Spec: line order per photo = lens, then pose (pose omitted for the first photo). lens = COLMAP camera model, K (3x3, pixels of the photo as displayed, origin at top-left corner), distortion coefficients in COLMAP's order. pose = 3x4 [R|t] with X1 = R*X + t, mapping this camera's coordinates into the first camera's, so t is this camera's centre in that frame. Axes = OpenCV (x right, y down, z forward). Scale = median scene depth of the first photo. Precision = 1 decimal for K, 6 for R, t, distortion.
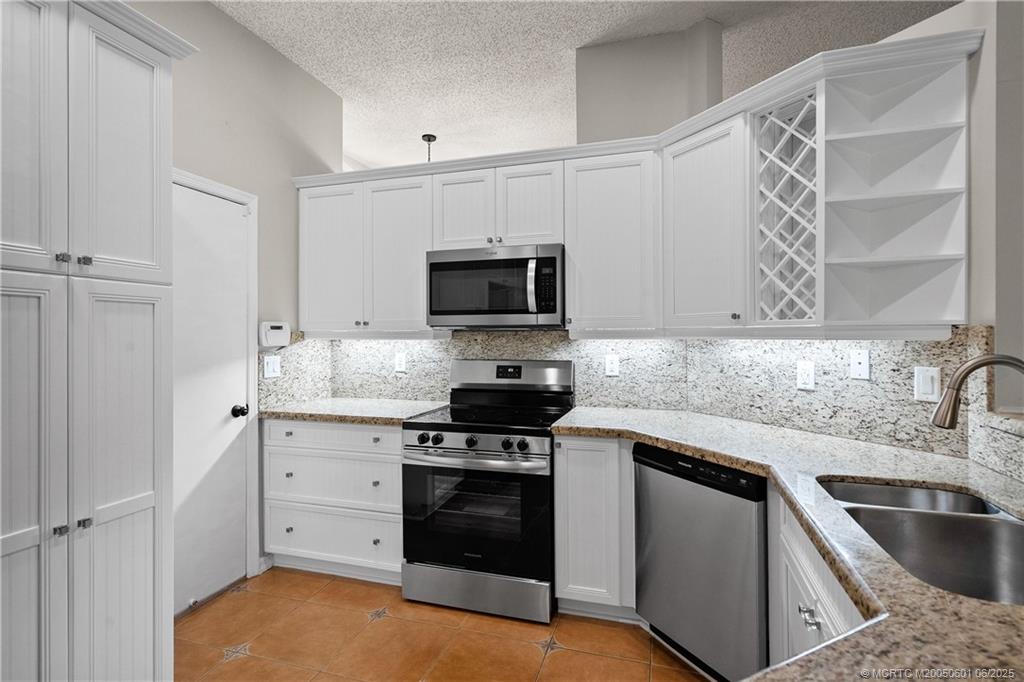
lens RADIAL K [[494.6, 0, 515.8], [0, 494.6, 338.0], [0, 0, 1]] dist [0.000199, 0.001002]
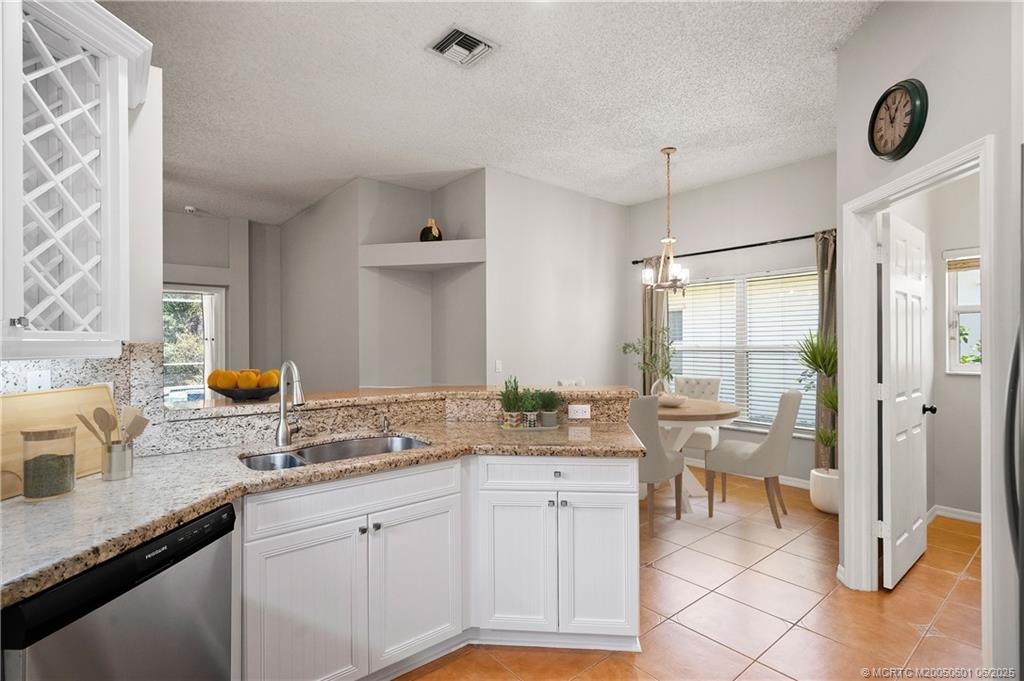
lens RADIAL K [[494.6, 0, 515.8], [0, 494.6, 337.5], [0, 0, 1]] dist [0.000199, 0.001002]
pose [[-0.839781, 0.015820, 0.542695, -0.277403], [0.012531, 0.999874, -0.009756, -0.008757], [-0.542781, -0.001393, -0.839873, 0.873176]]
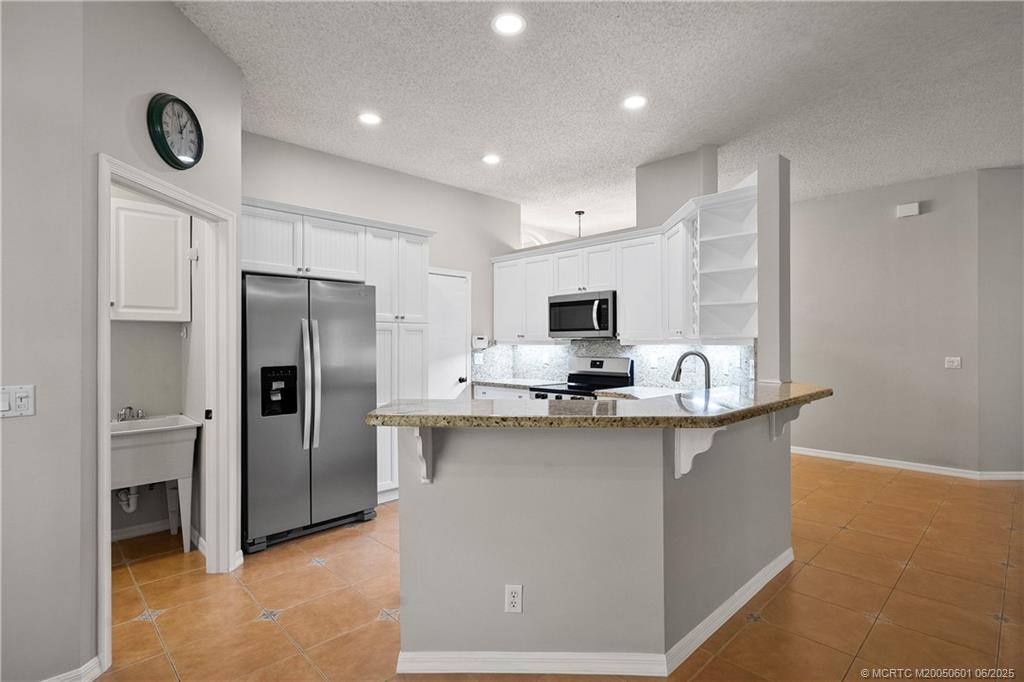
lens RADIAL K [[494.6, 0, 515.8], [0, 494.6, 338.0], [0, 0, 1]] dist [0.000199, 0.001002]
pose [[0.875291, -0.004763, -0.483573, 0.593862], [-0.001943, 0.999909, -0.013367, 0.001929], [0.483593, 0.012639, 0.875202, -0.649495]]
